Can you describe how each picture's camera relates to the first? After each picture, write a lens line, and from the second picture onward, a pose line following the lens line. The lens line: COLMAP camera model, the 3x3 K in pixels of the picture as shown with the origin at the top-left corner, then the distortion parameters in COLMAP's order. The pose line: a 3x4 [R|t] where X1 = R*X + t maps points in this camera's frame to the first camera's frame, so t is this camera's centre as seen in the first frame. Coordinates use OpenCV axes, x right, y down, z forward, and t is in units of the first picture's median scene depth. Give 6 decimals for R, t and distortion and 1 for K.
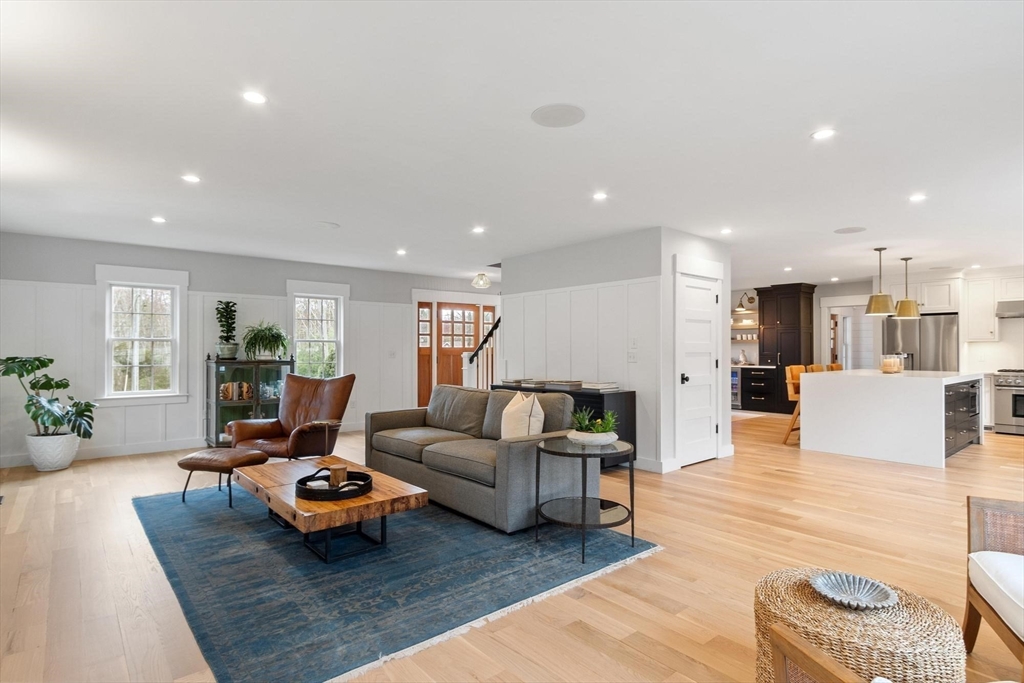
lens RADIAL K [[523.5, 0, 503.2], [0, 523.5, 345.3], [0, 0, 1]] dist [-0.000341, -0.000338]
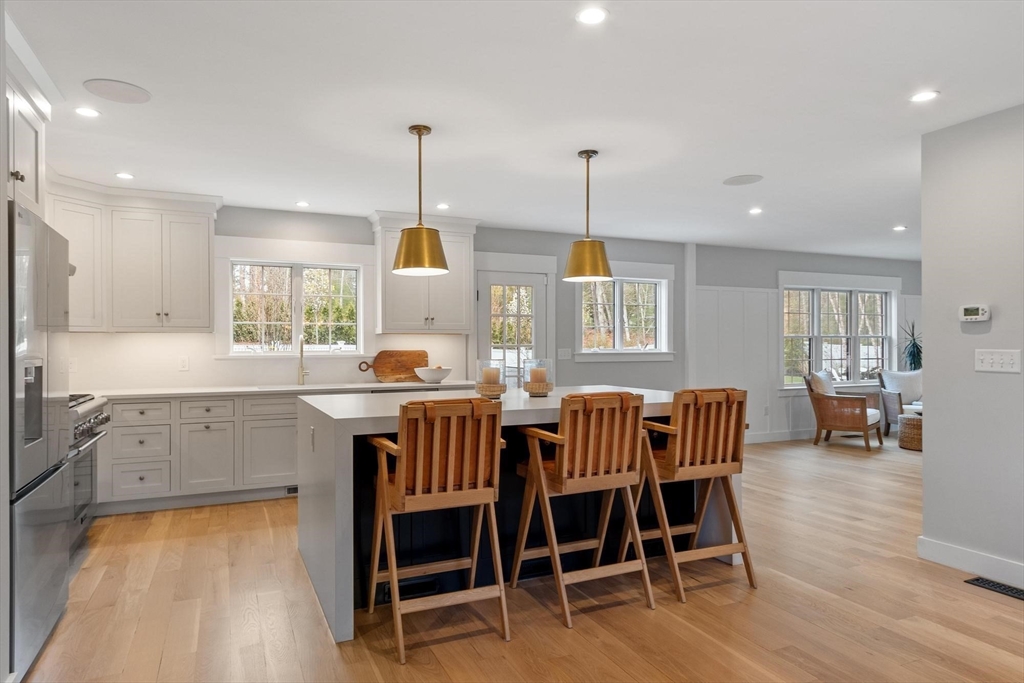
lens RADIAL K [[624.0, 0, 512.0], [0, 624.0, 341.5], [0, 0, 1]] dist [0.003238, 0.001375]
pose [[-0.966147, 0.002986, 0.257975, 0.433347], [-0.000055, 0.999931, -0.011781, 0.006779], [-0.257992, -0.011396, -0.966080, 1.107137]]
